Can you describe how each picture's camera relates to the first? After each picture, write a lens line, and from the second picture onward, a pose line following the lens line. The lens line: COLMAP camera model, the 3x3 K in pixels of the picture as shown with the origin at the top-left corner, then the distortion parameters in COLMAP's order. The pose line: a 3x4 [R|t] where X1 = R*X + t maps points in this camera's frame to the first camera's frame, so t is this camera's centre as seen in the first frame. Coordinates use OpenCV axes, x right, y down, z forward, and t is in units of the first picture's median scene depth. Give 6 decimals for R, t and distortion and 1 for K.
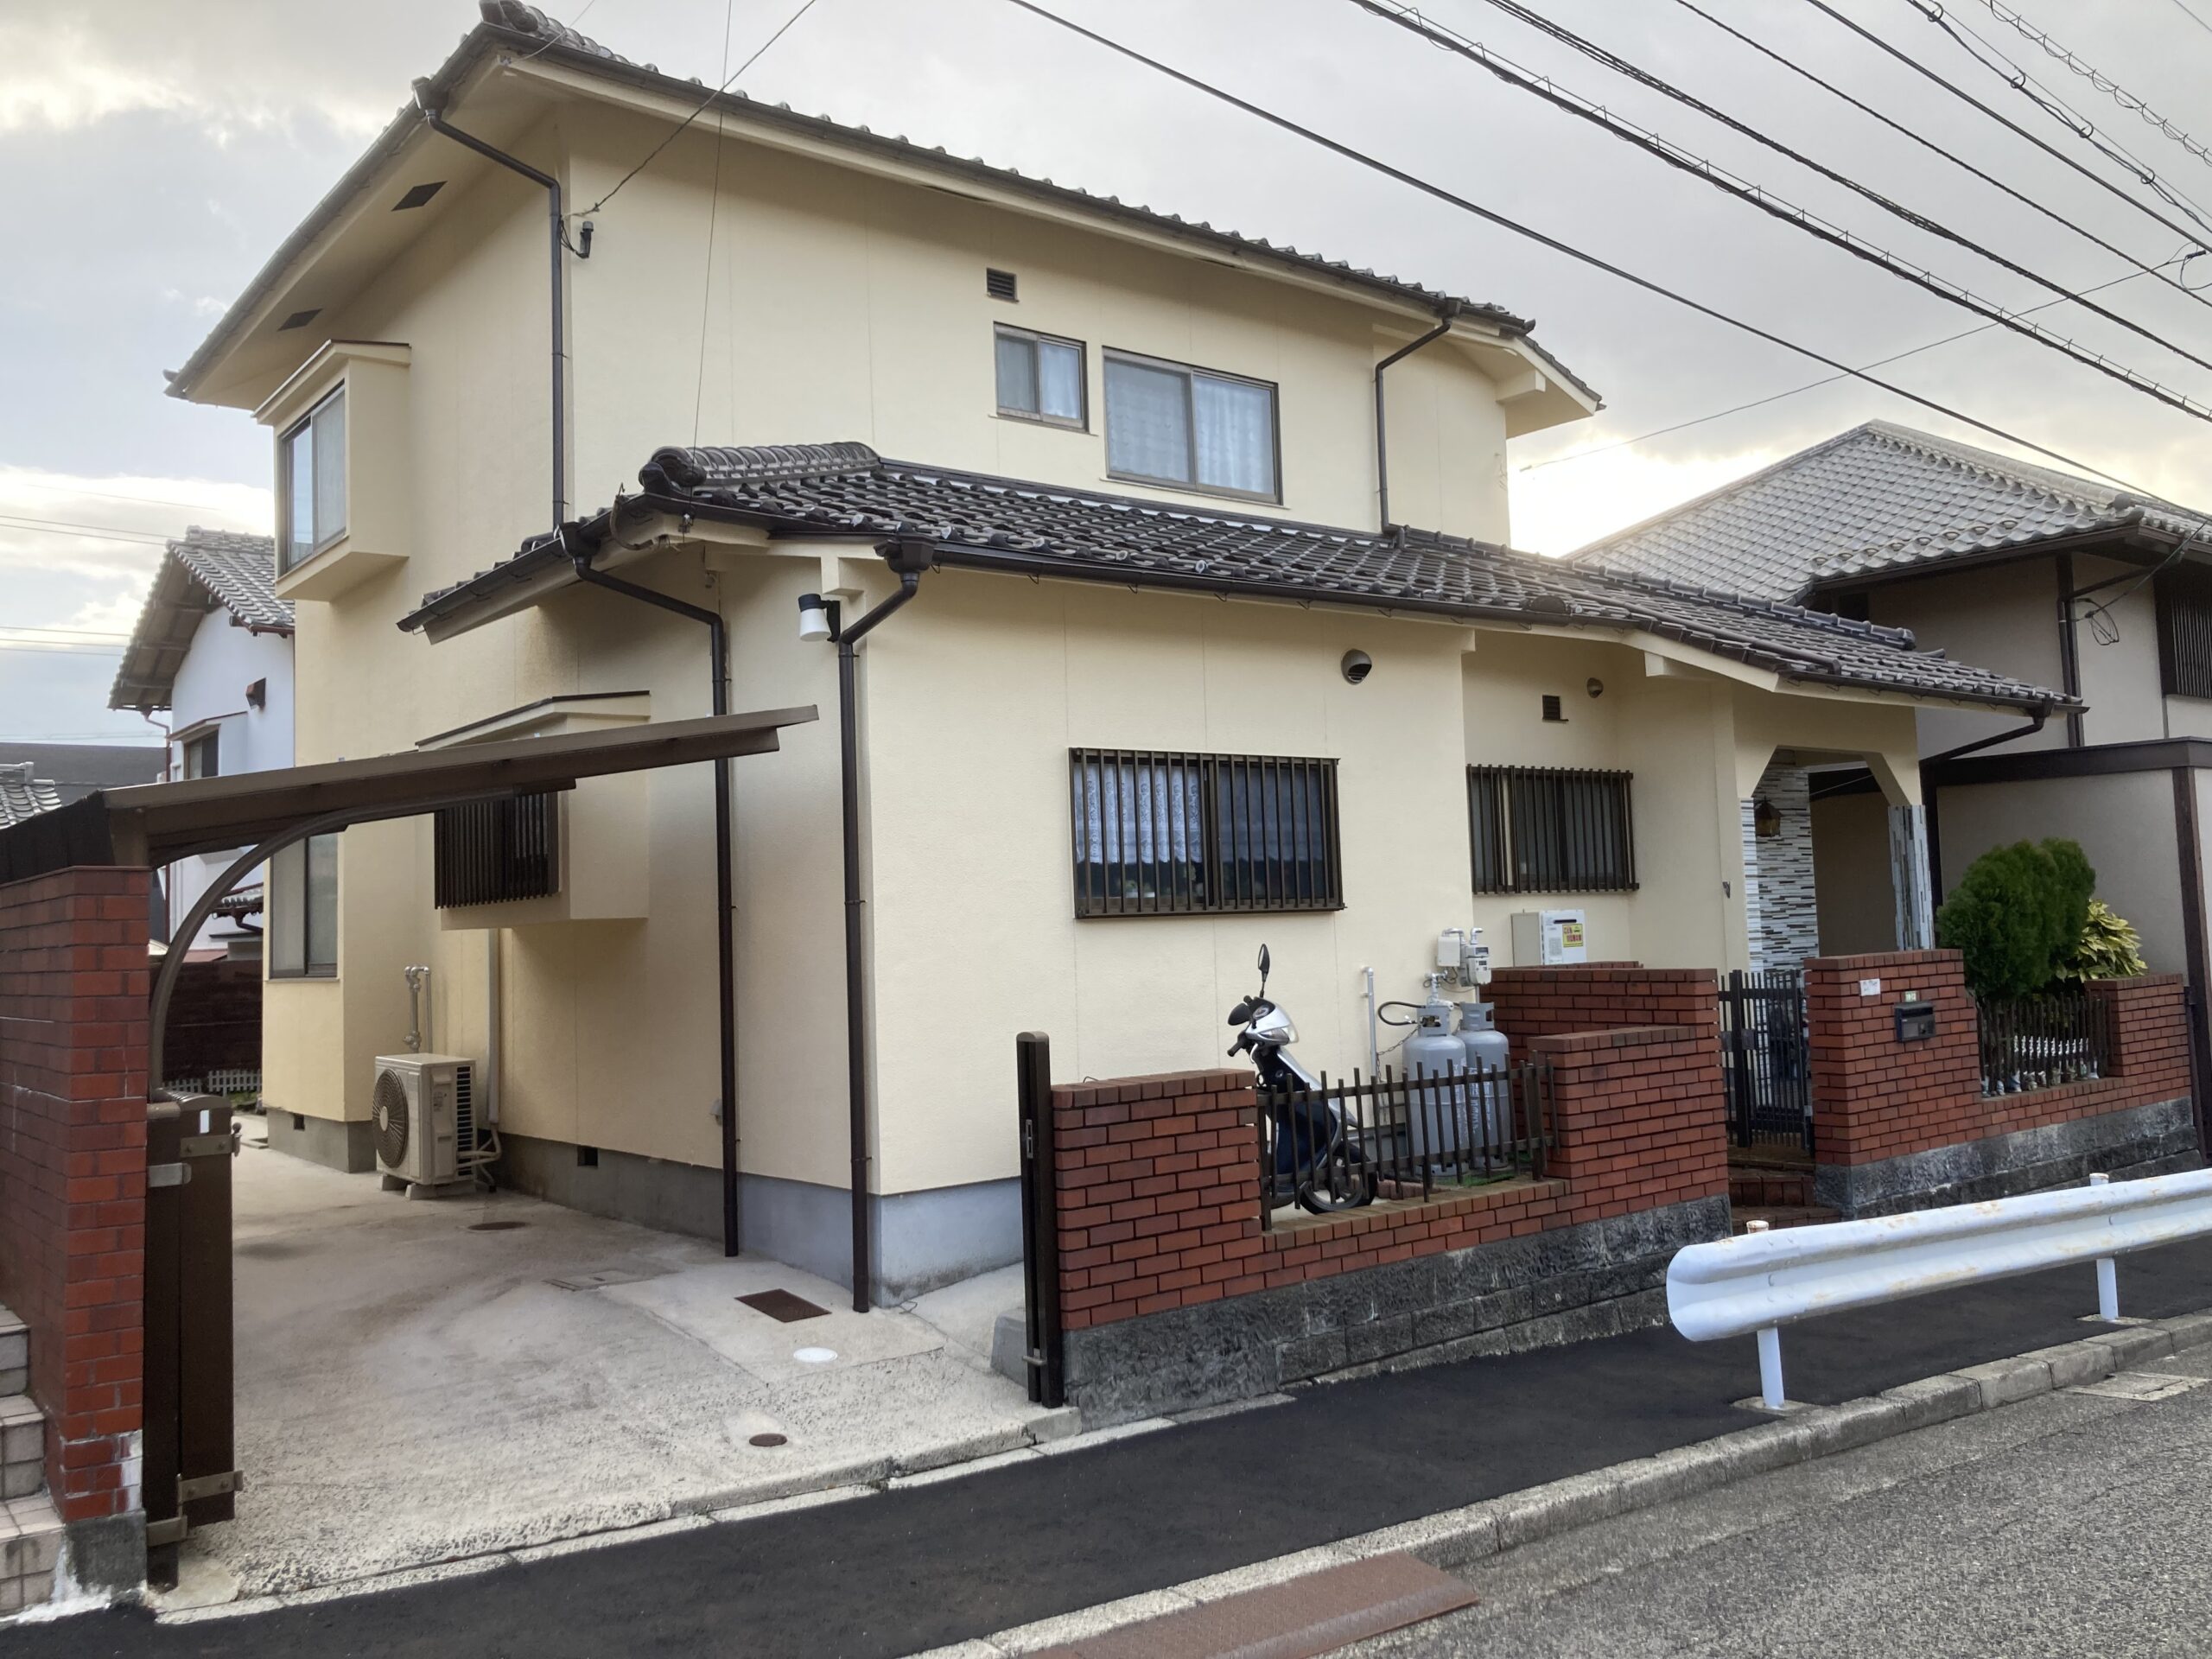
lens RADIAL K [[1776.0, 0, 1111.3], [0, 1776.0, 798.0], [0, 0, 1]] dist [0.002018, 0.019622]
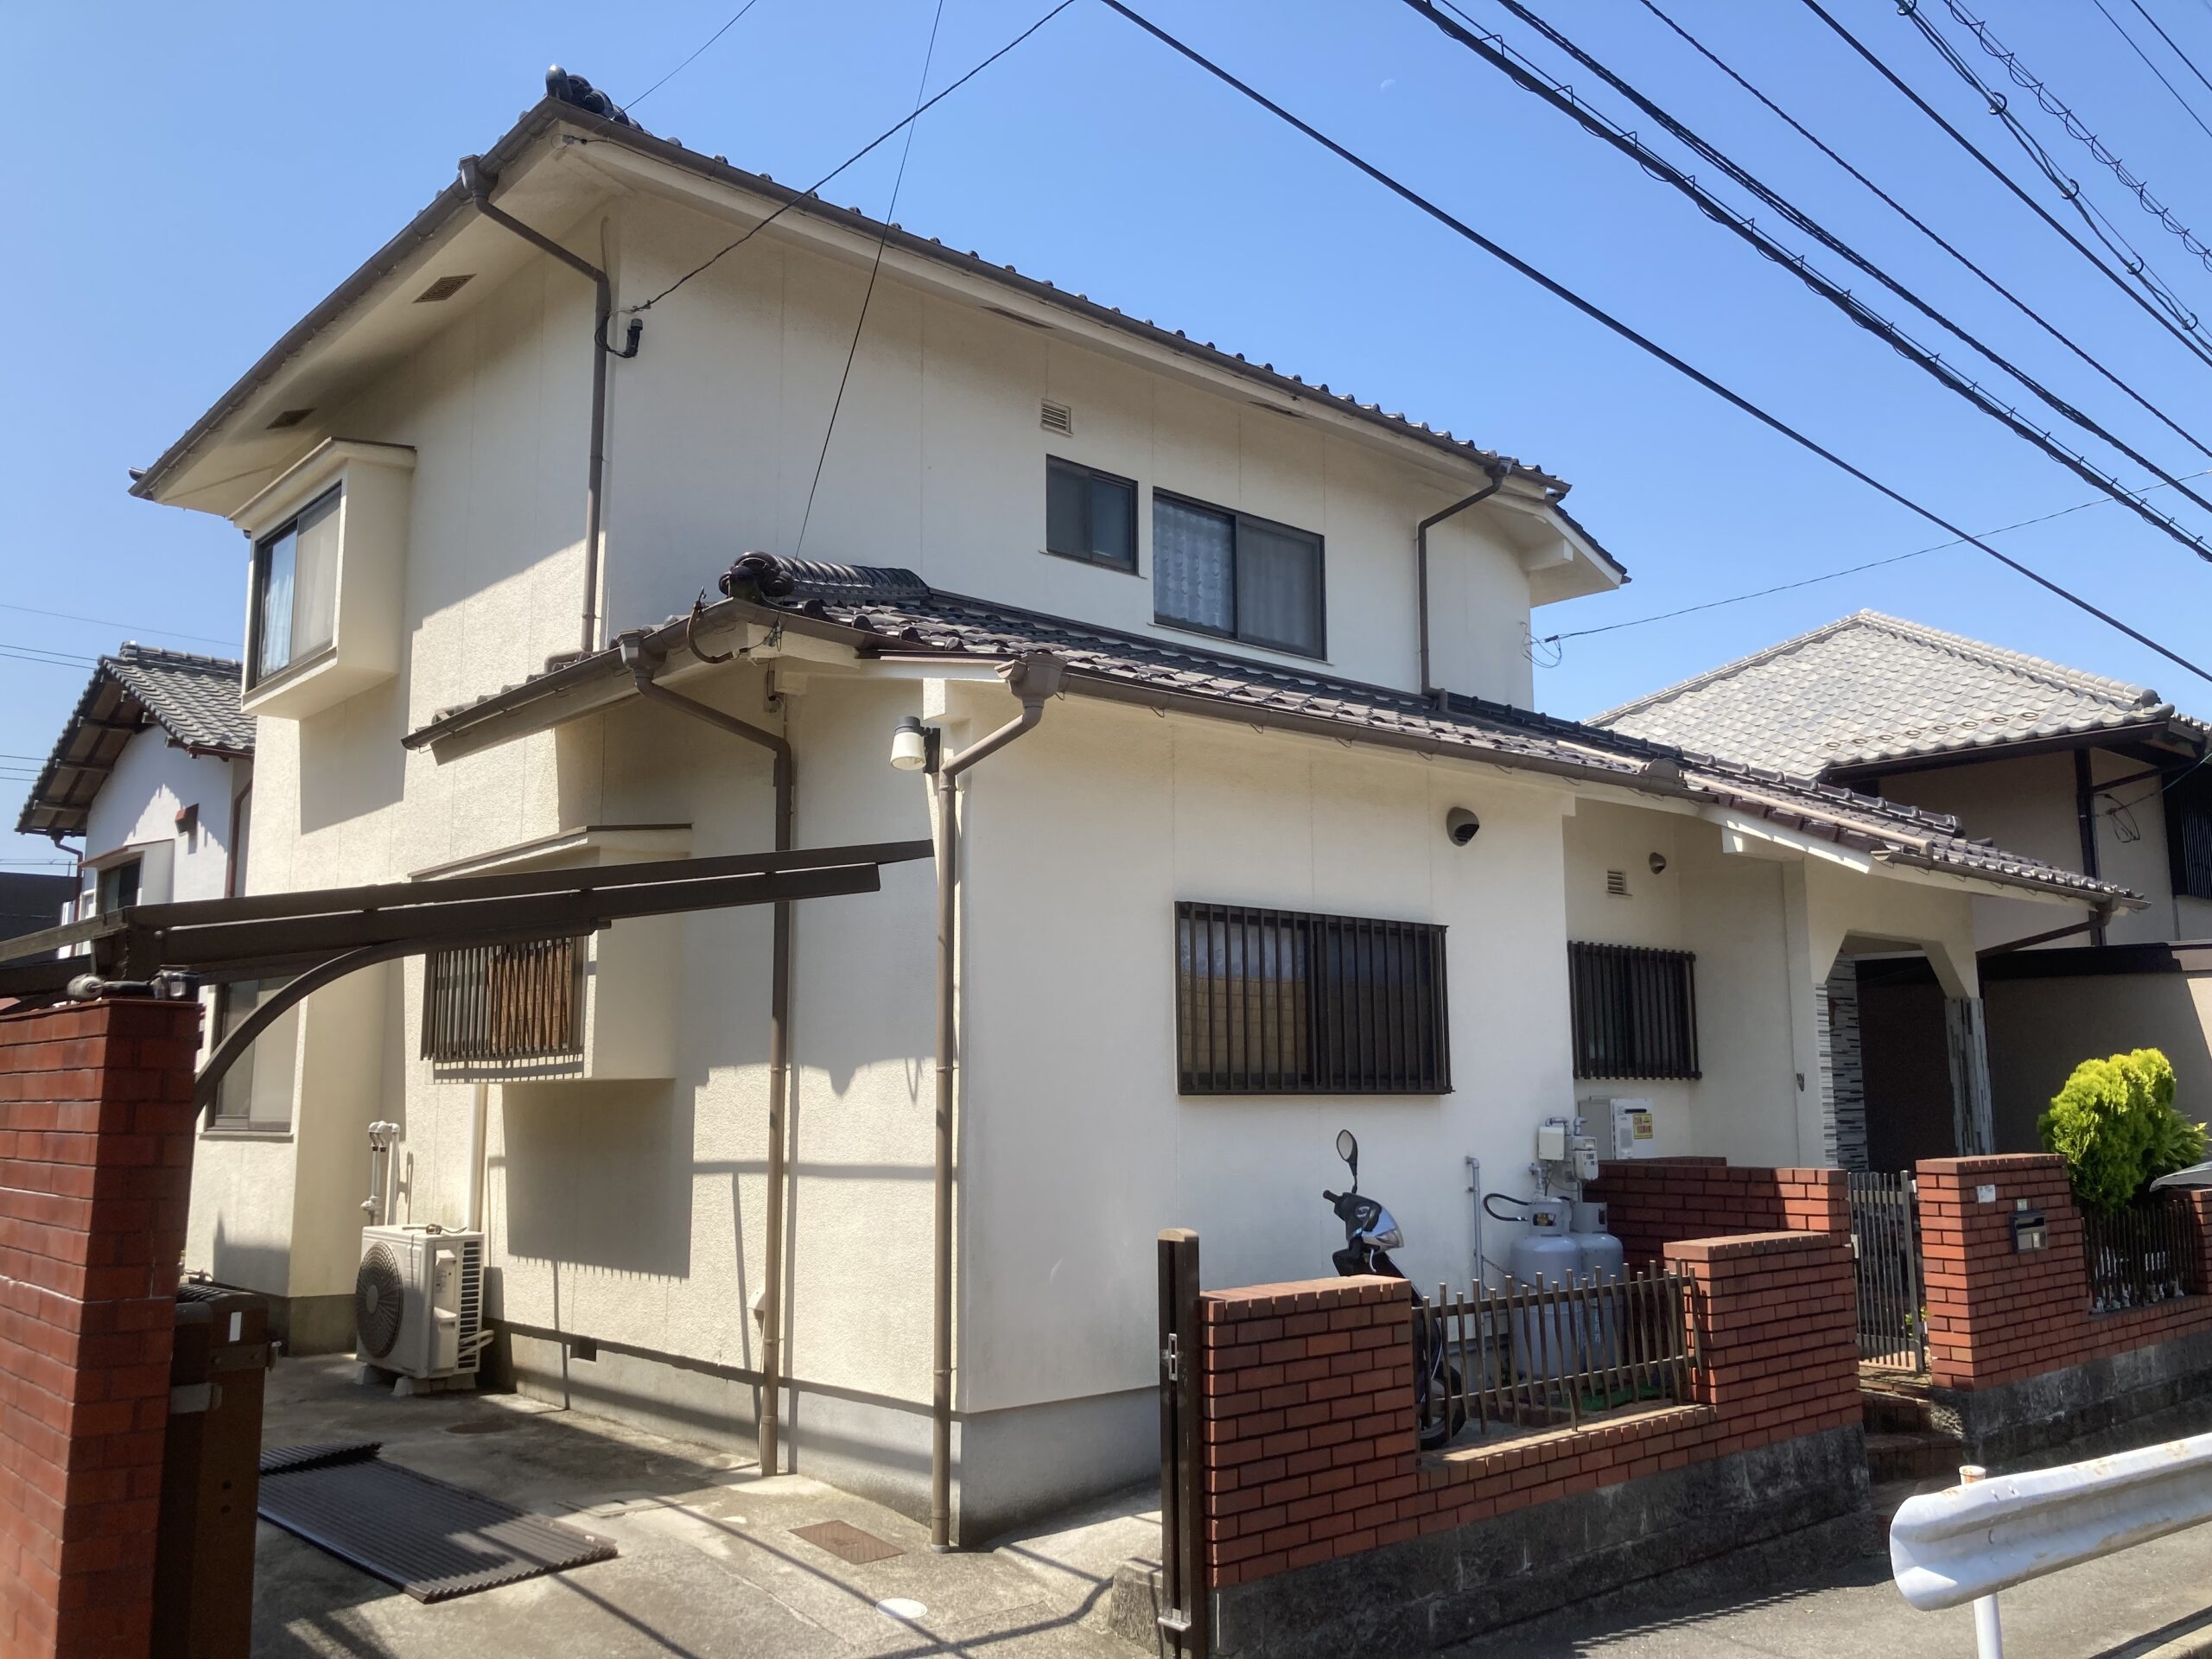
lens RADIAL K [[1764.7, 0, 1106.0], [0, 1764.7, 829.5], [0, 0, 1]] dist [-0.003460, 0.030889]
pose [[0.997904, 0.038248, 0.052197, -0.085679], [-0.034103, 0.996361, -0.078116, 0.004371], [-0.054995, 0.076173, 0.995577, 0.087612]]
